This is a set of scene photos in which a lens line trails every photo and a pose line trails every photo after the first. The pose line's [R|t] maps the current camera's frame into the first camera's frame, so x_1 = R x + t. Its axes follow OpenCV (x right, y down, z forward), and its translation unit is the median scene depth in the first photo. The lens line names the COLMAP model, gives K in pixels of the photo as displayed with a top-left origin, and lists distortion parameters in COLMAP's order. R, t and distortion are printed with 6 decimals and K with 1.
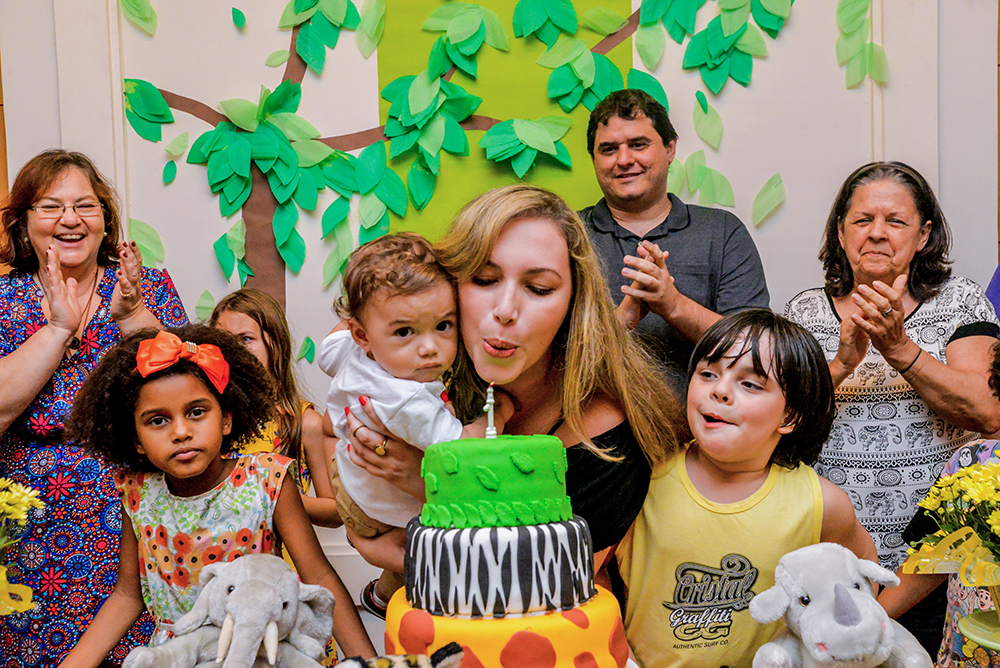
lens RADIAL K [[1071.0, 0, 500.0], [0, 1071.0, 334.0], [0, 0, 1]] dist [0.050860, -0.008529]
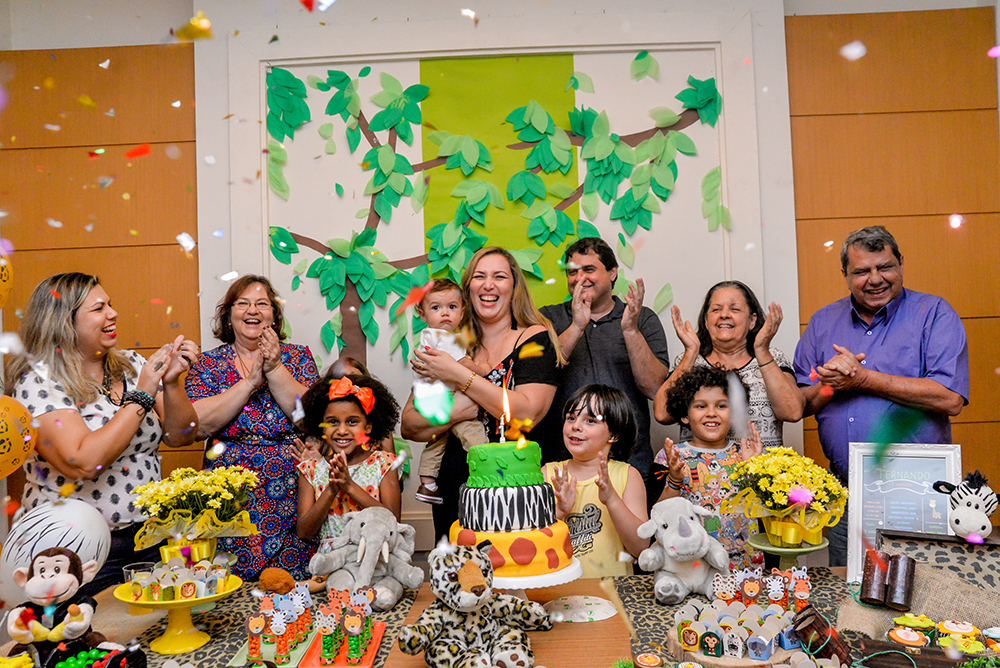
lens RADIAL K [[841.9, 0, 501.2], [0, 841.9, 341.0], [0, 0, 1]] dist [-0.054346, 0.003667]
pose [[0.999860, -0.004166, 0.016182, -0.017822], [0.004716, 0.999407, -0.034108, -0.018162], [-0.016030, 0.034179, 0.999287, -0.272799]]
